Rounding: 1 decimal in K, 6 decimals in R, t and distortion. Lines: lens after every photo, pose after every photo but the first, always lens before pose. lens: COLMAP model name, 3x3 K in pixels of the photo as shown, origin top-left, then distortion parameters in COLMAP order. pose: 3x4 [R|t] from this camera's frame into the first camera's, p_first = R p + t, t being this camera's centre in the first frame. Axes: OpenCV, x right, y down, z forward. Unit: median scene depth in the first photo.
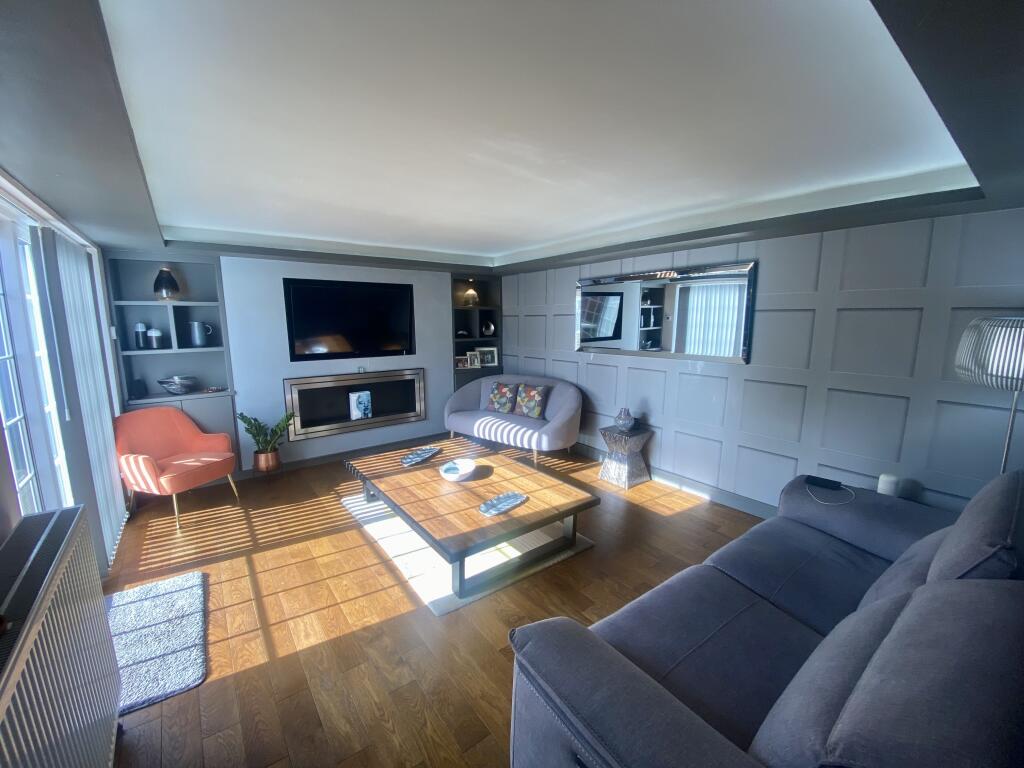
lens RADIAL K [[416.2, 0, 517.6], [0, 416.2, 389.5], [0, 0, 1]] dist [-0.003312, -0.000737]
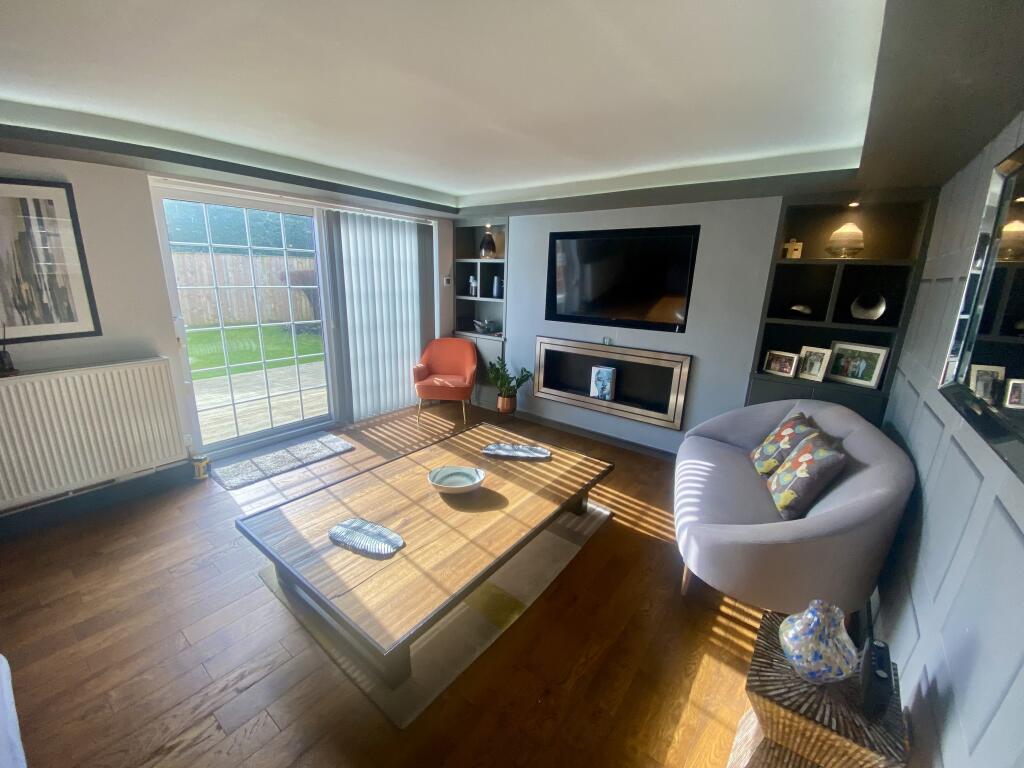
lens RADIAL K [[416.2, 0, 512.8], [0, 416.2, 382.4], [0, 0, 1]] dist [-0.003312, -0.000737]
pose [[0.240896, 0.248026, -0.938324, 0.416727], [-0.197566, 0.959085, 0.202792, -0.110458], [0.950230, 0.136529, 0.280041, 0.686628]]
